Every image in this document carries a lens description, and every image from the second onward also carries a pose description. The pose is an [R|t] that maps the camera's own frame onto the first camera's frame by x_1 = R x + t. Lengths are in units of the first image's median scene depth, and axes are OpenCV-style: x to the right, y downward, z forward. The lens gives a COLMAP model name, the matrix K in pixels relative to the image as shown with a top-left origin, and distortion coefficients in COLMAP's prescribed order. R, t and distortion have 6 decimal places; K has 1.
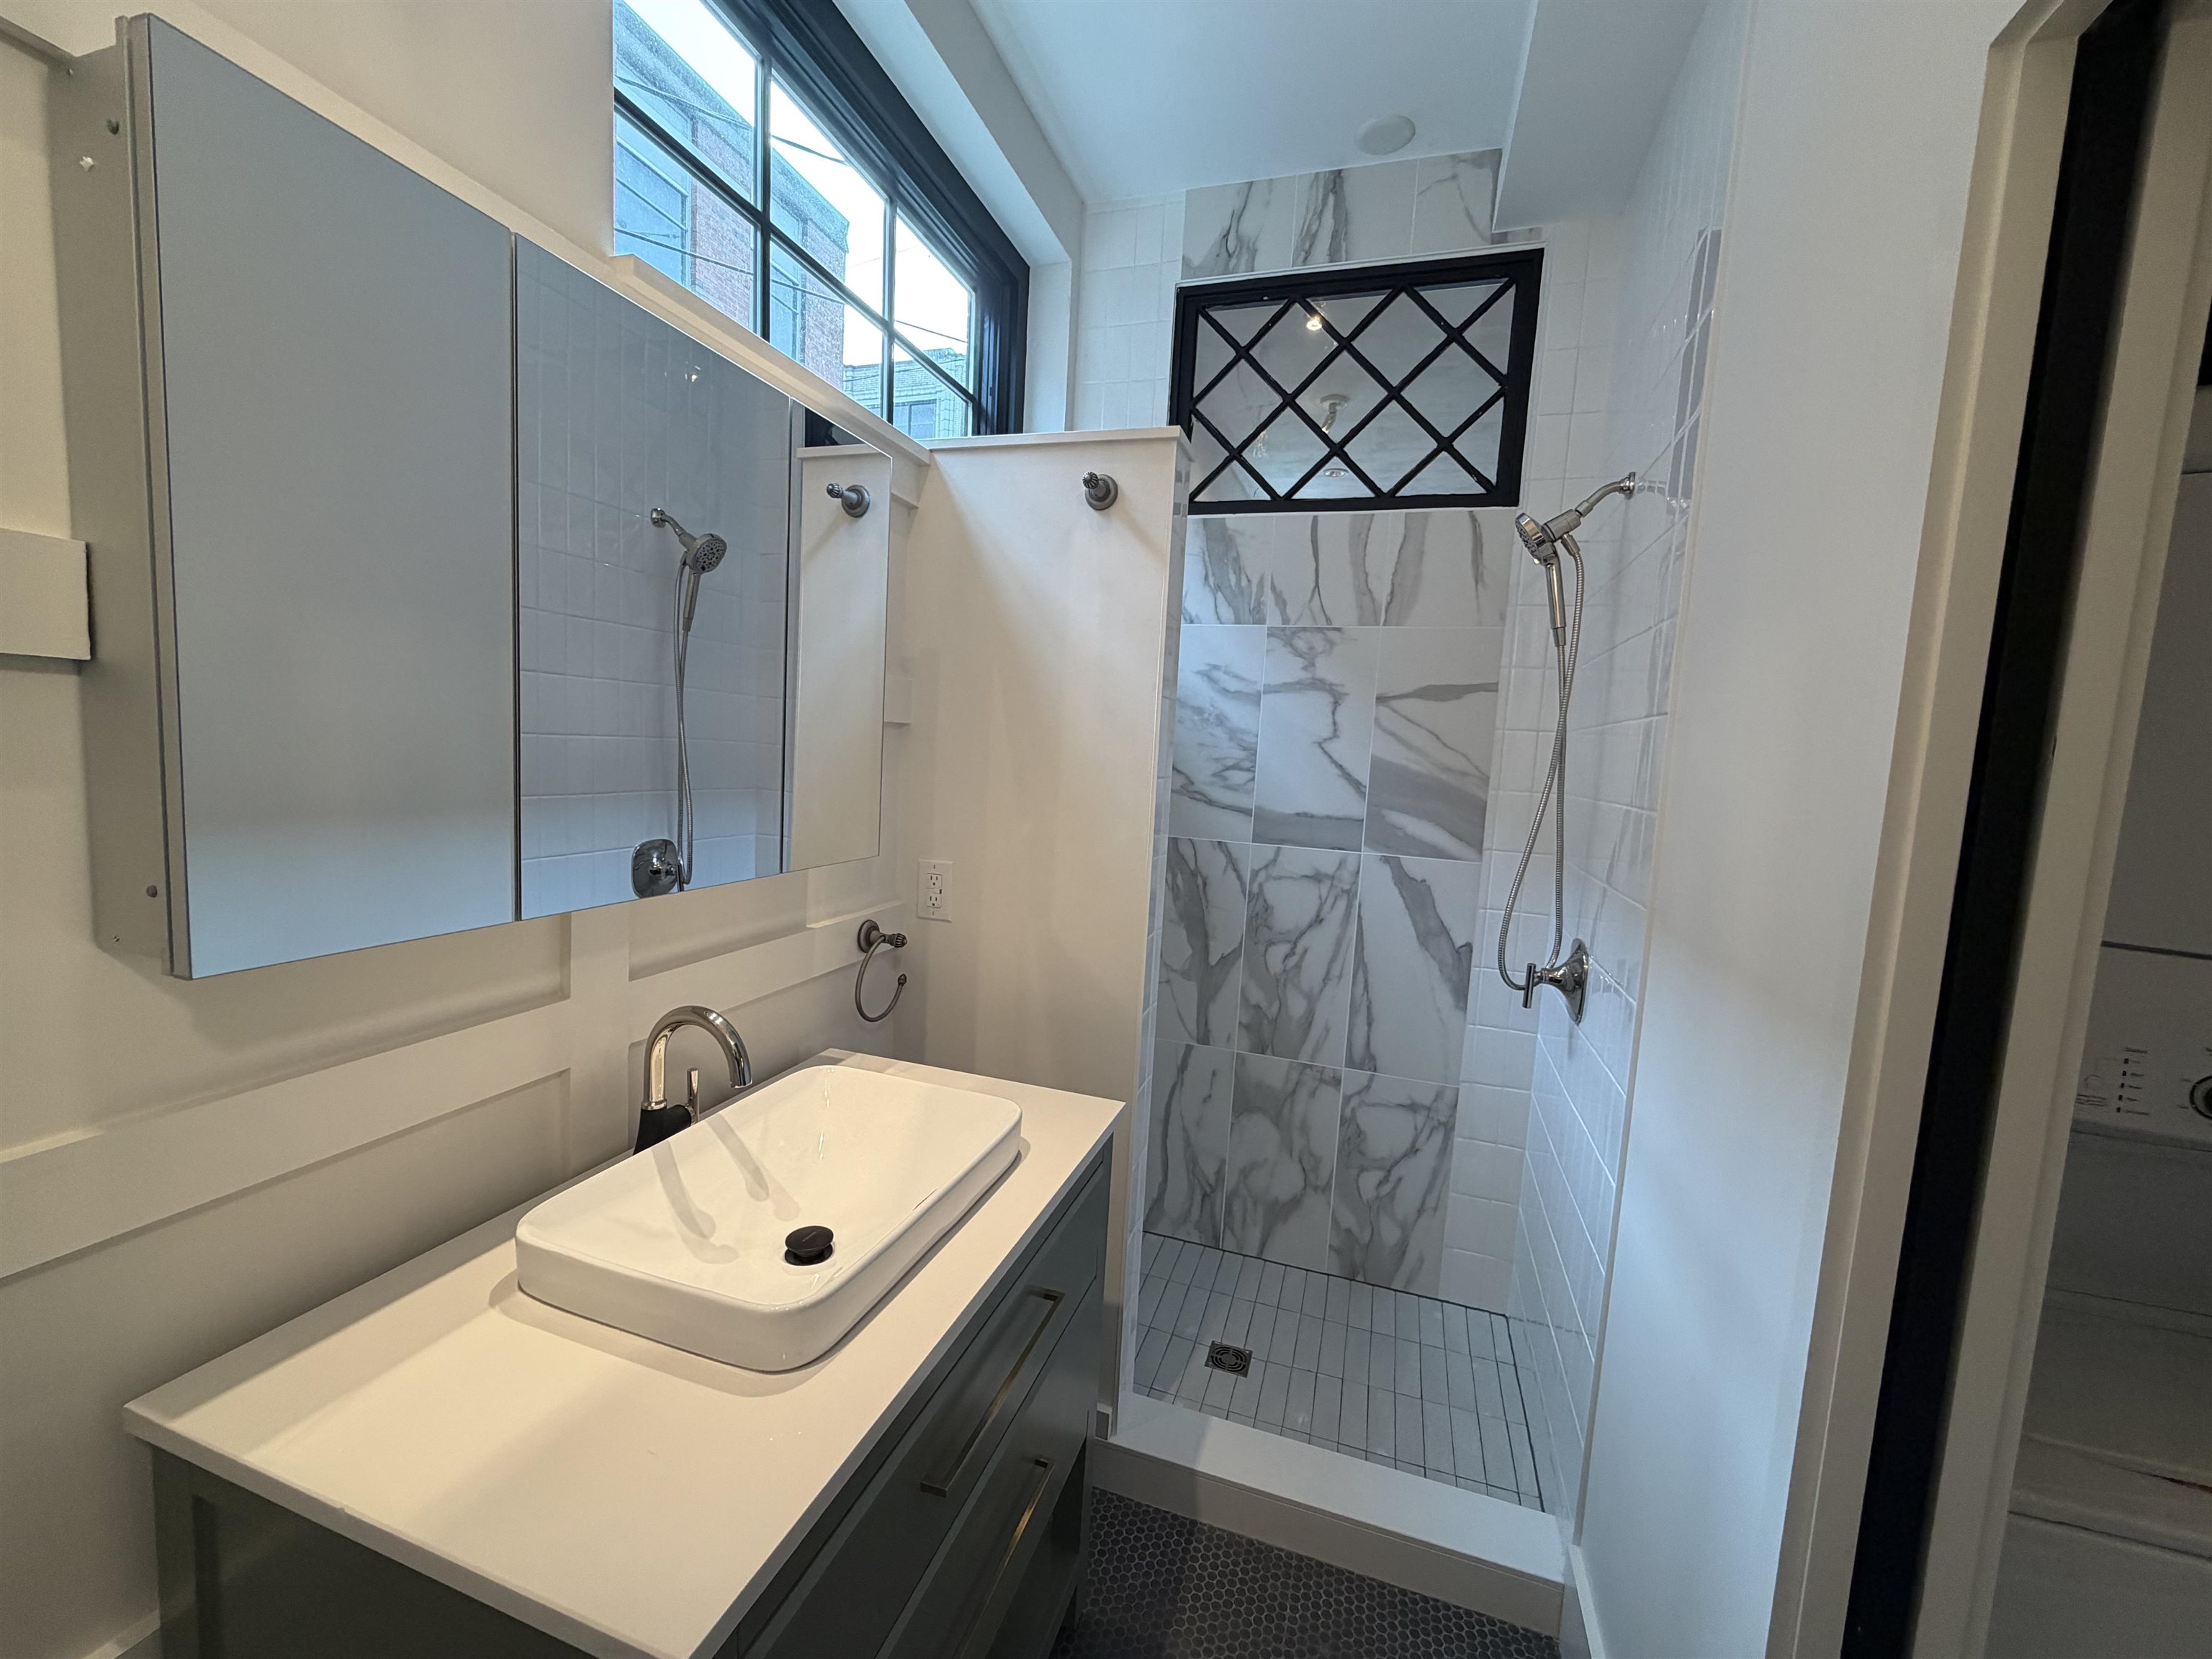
lens RADIAL K [[880.7, 0, 1100.8], [0, 880.7, 833.5], [0, 0, 1]] dist [-0.001184, -0.000165]
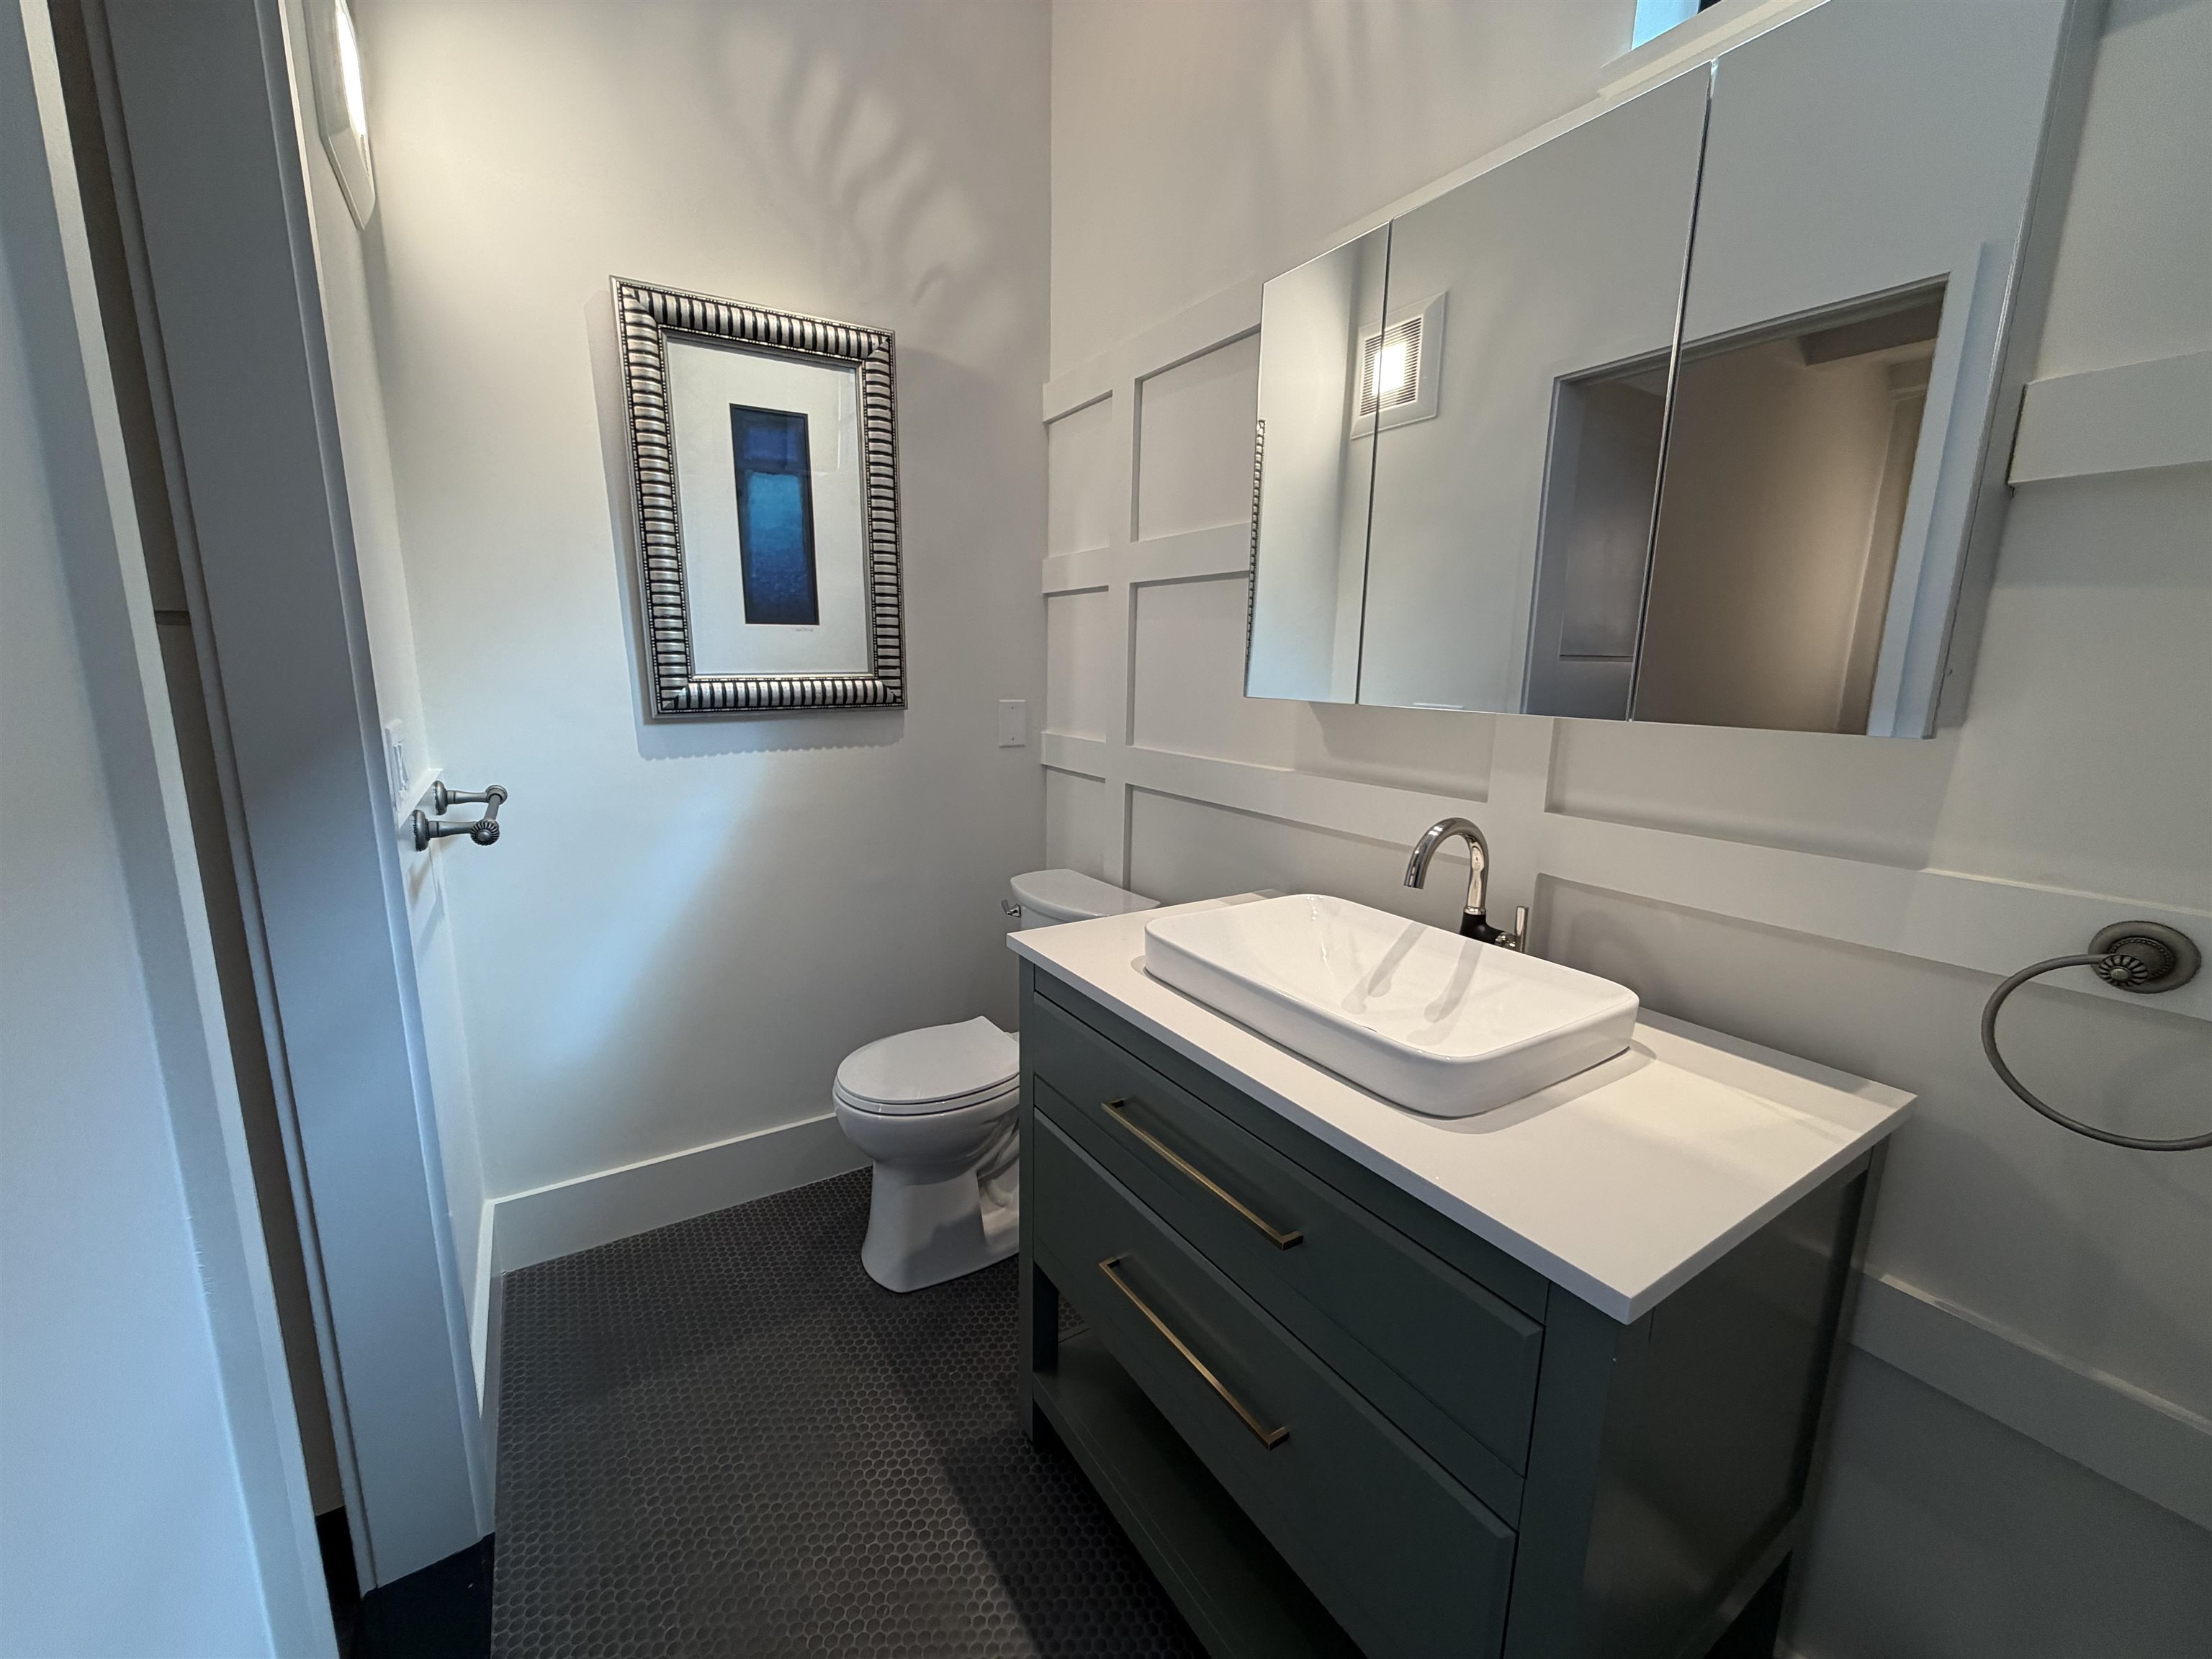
lens RADIAL K [[880.7, 0, 1100.8], [0, 880.7, 833.5], [0, 0, 1]] dist [-0.001184, -0.000165]
pose [[-0.627624, 0.084682, -0.773898, 0.655158], [-0.126875, 0.969651, 0.208996, 0.049155], [0.768109, 0.229359, -0.597832, 1.345826]]
